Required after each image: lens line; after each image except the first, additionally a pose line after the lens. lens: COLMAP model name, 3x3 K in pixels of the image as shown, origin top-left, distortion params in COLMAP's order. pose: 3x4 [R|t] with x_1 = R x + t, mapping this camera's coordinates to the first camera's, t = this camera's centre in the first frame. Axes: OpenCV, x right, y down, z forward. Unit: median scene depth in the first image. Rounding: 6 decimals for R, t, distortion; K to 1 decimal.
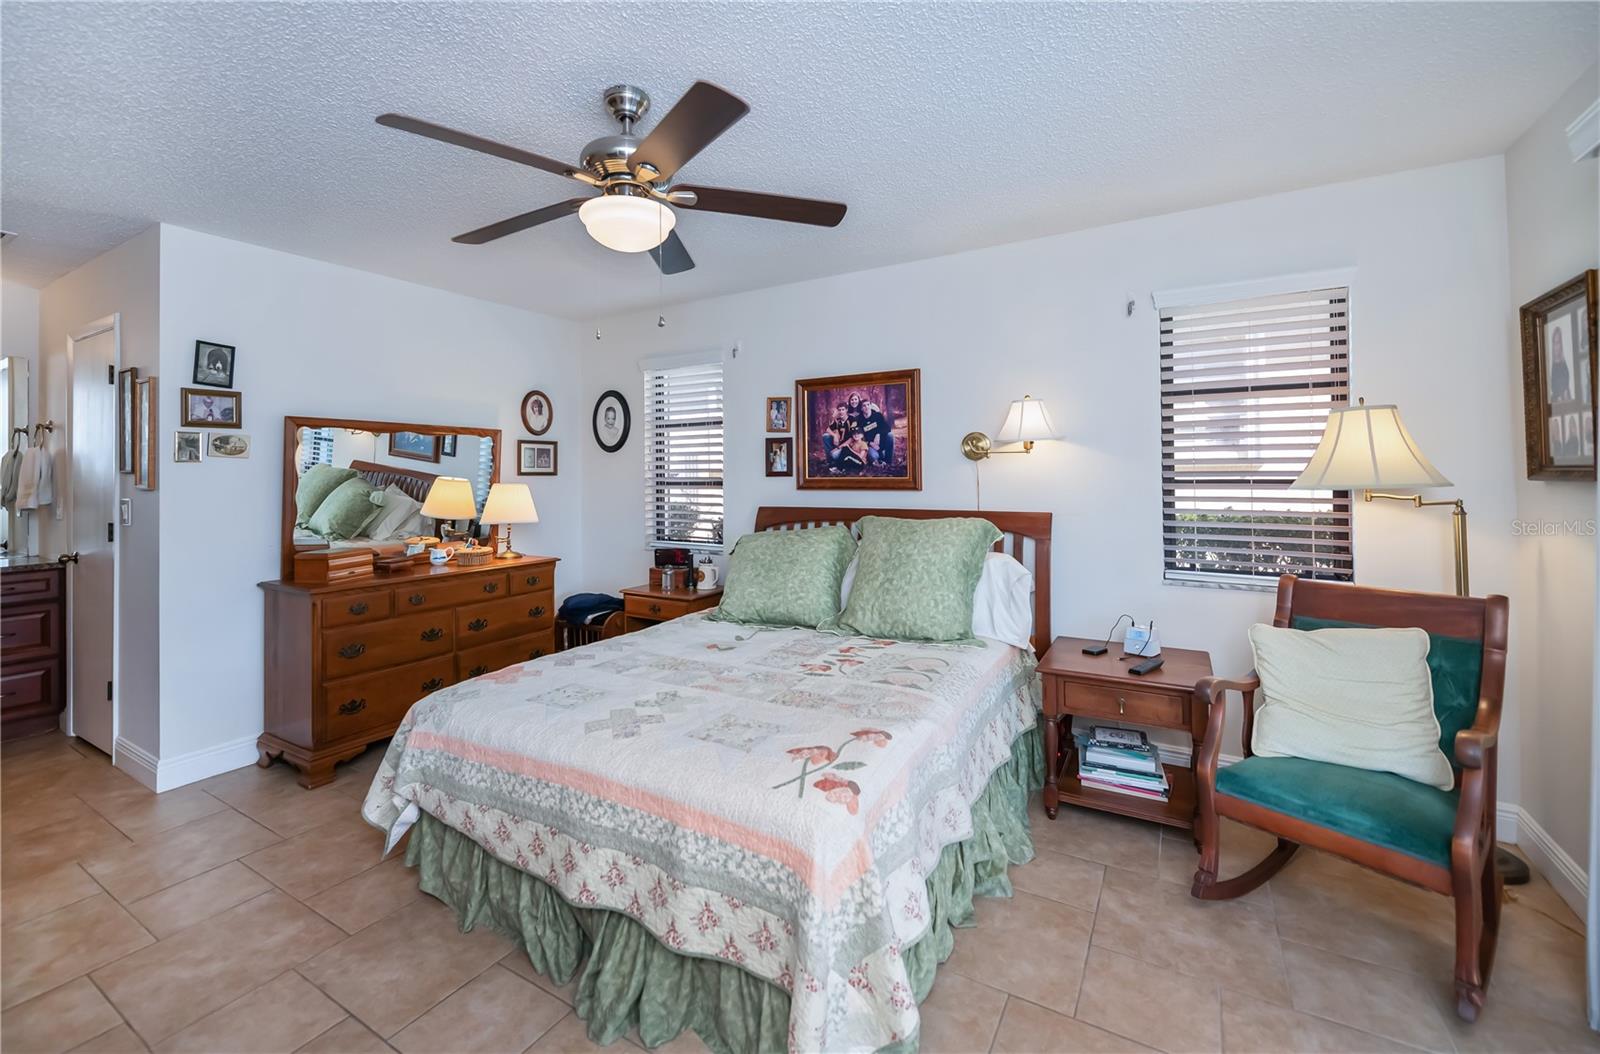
lens RADIAL K [[659.1, 0, 800.1], [0, 659.1, 452.6], [0, 0, 1]] dist [0.001051, 0.000085]
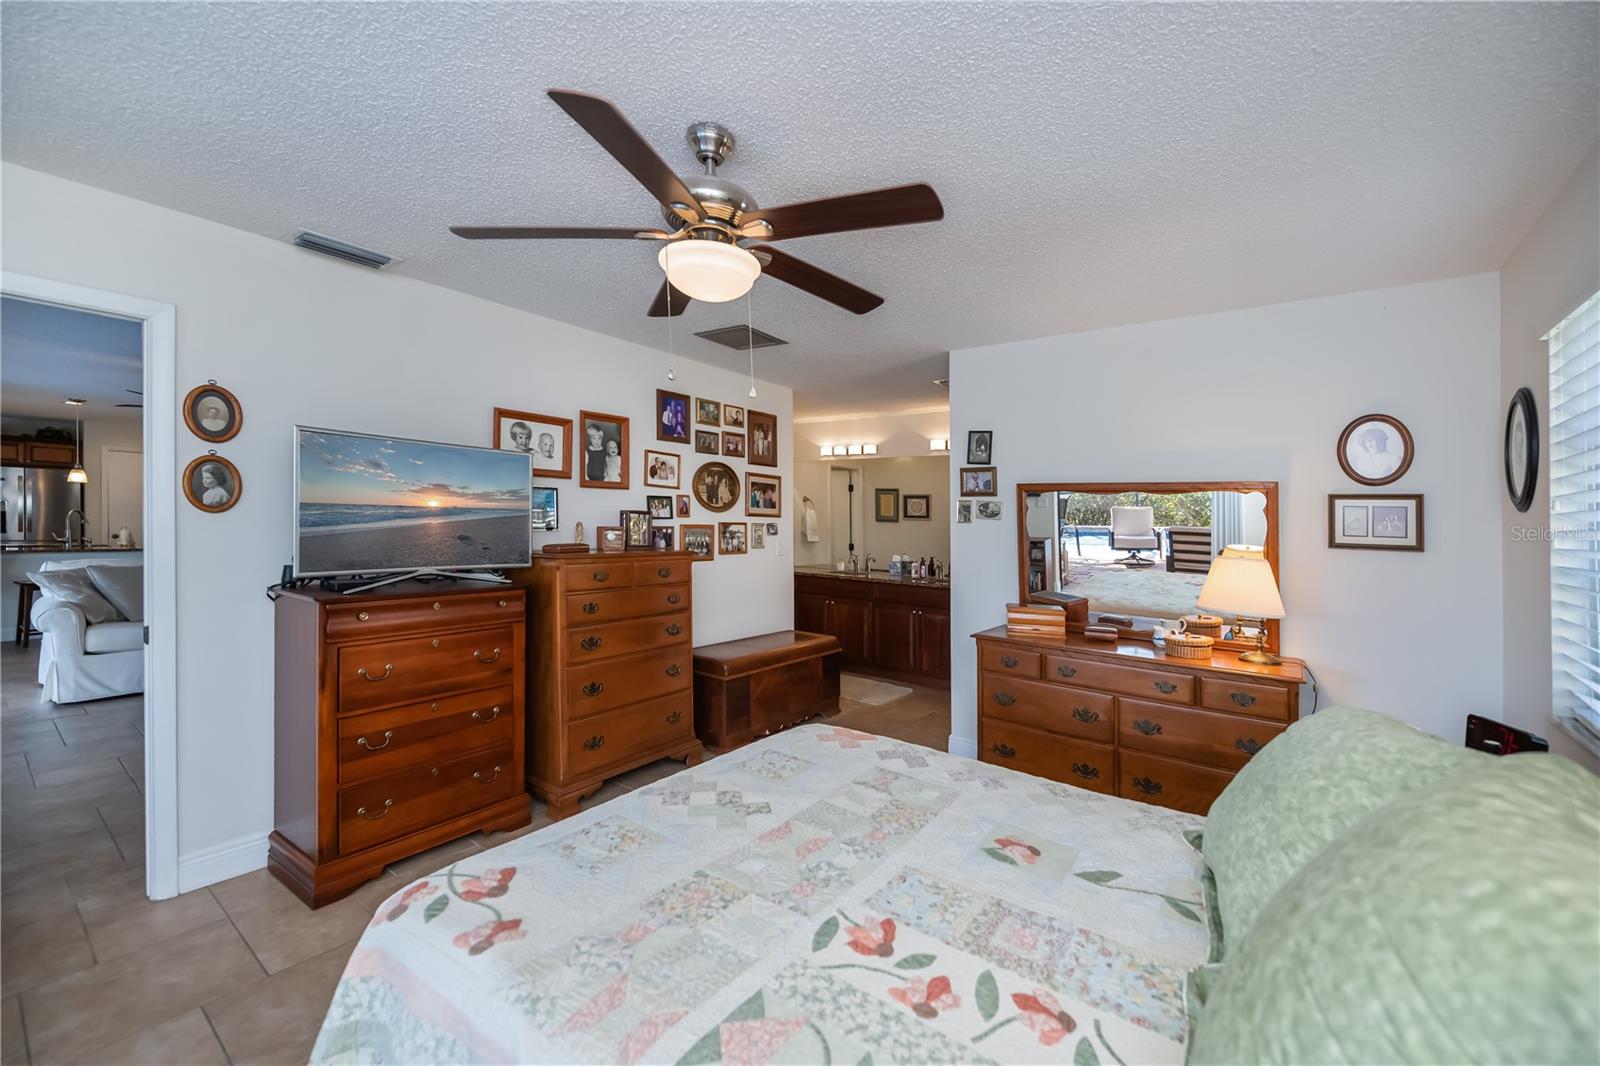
lens RADIAL K [[650.7, 0, 799.8], [0, 650.7, 525.6], [0, 0, 1]] dist [-0.027548, -0.000078]
pose [[-0.111703, 0.007543, -0.993713, 0.410251], [0.003121, 0.999969, 0.007240, 0.008840], [0.993737, -0.002292, -0.111723, 0.798783]]
